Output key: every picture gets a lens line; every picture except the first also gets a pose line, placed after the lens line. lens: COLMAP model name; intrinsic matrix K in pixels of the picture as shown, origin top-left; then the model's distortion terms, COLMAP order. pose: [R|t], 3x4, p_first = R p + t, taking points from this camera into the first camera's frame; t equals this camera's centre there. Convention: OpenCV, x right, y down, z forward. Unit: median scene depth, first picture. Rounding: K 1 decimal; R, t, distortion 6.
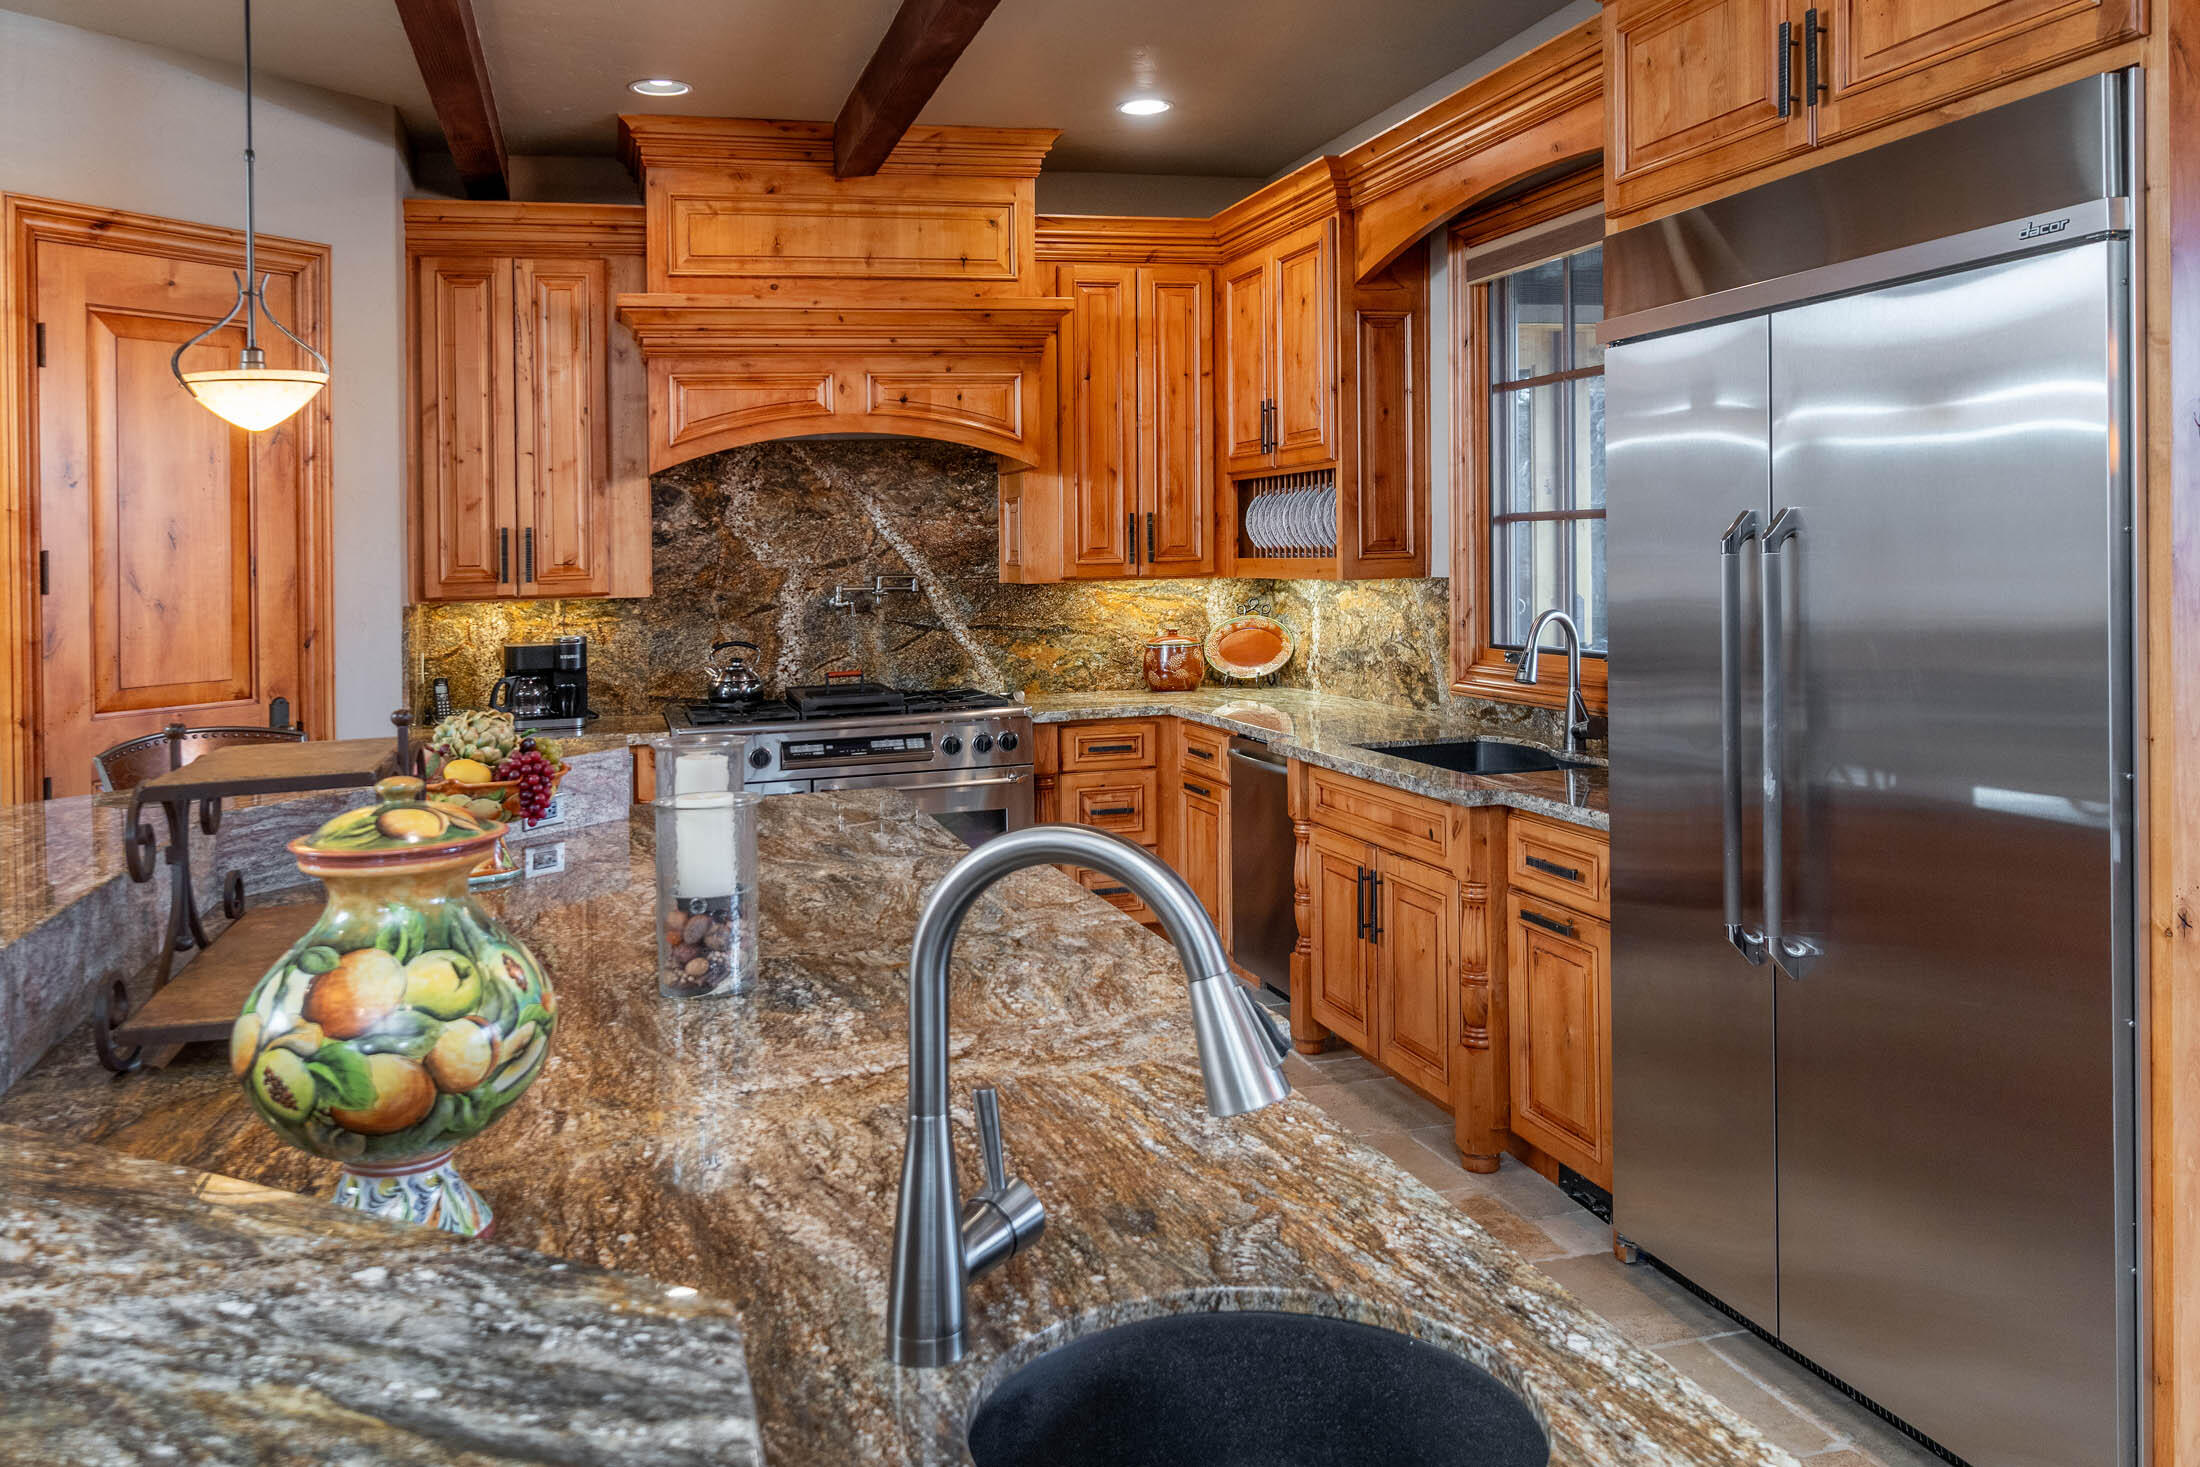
lens RADIAL K [[1719.3, 0, 1101.9], [0, 1719.3, 601.8], [0, 0, 1]] dist [0.004482, 0.004488]
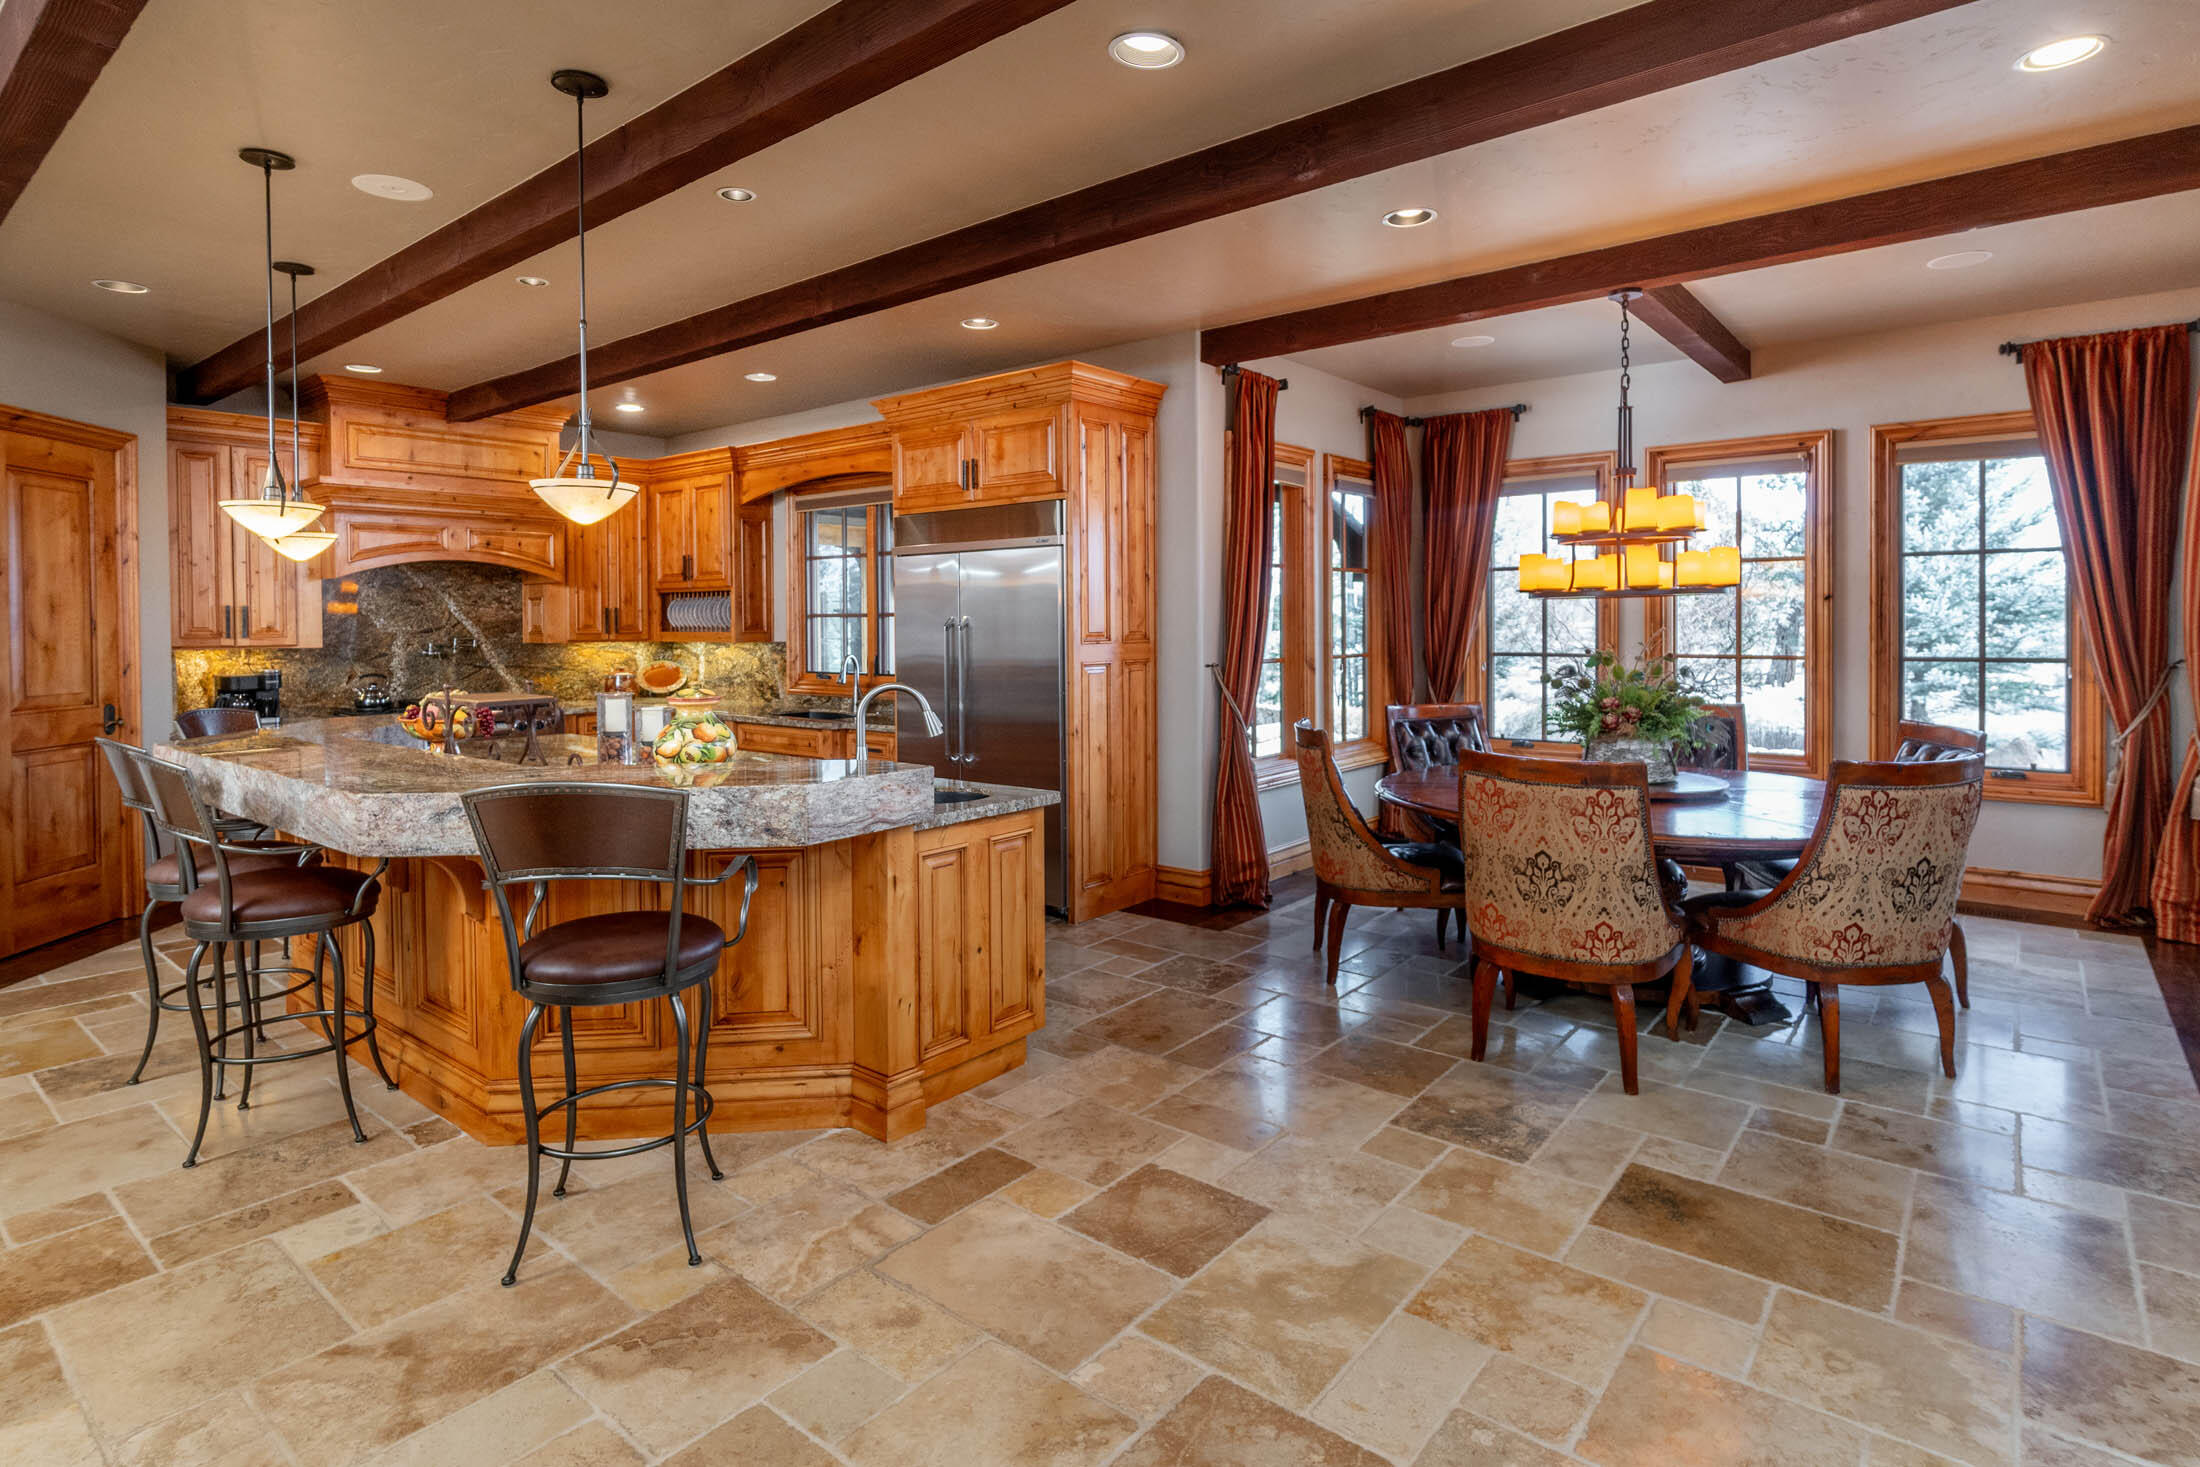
lens RADIAL K [[1073.5, 0, 1102.5], [0, 1073.5, 663.3], [0, 0, 1]] dist [0.000731, 0.000242]
pose [[0.814142, 0.000910, 0.580665, -0.248930], [0.000606, 0.999997, -0.002417, 0.015941], [-0.580665, 0.002319, 0.814139, -0.340767]]
